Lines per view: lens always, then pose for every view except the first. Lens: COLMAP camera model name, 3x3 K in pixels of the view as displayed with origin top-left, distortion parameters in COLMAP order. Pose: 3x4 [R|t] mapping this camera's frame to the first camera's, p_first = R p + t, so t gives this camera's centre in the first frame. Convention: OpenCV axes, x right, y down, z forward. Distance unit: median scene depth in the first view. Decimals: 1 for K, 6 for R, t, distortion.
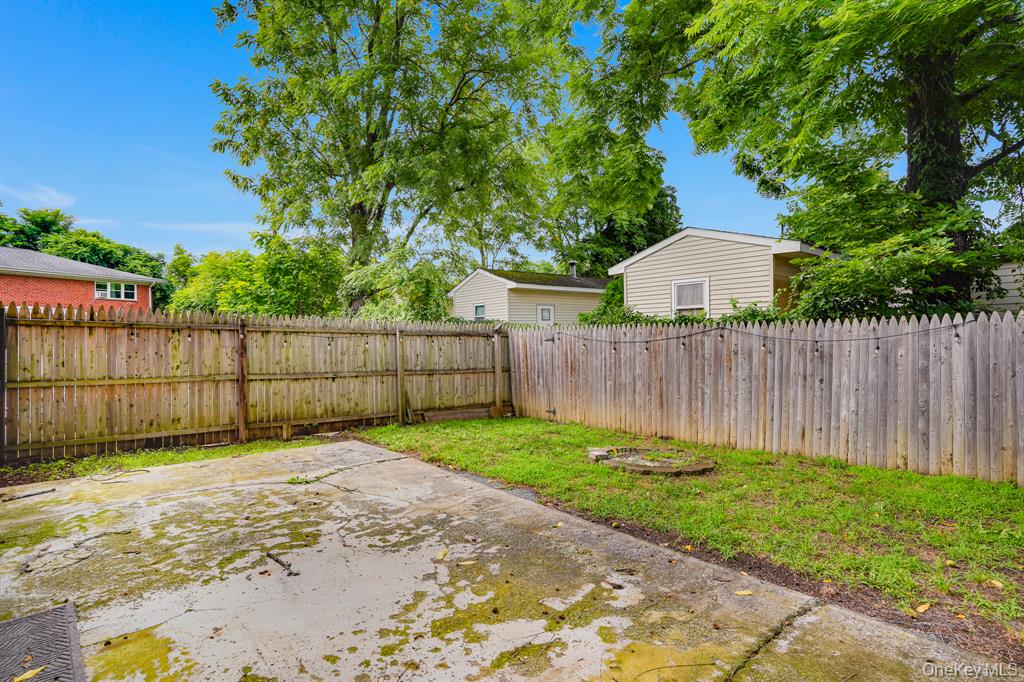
lens RADIAL K [[480.7, 0, 513.5], [0, 480.7, 343.5], [0, 0, 1]] dist [-0.055392, 0.022311]
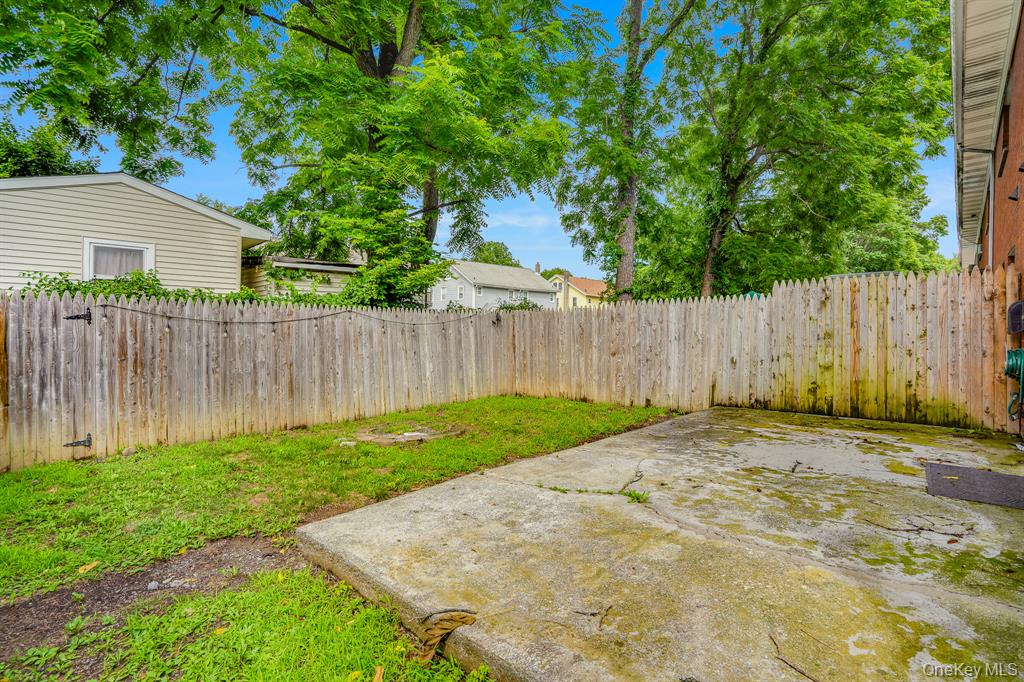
lens RADIAL K [[480.7, 0, 513.5], [0, 480.7, 343.5], [0, 0, 1]] dist [-0.055392, 0.022311]
pose [[-0.063505, -0.025514, 0.997655, -1.114317], [-0.000043, 0.999673, 0.025563, 0.021529], [-0.997981, 0.001581, -0.063486, 1.152960]]
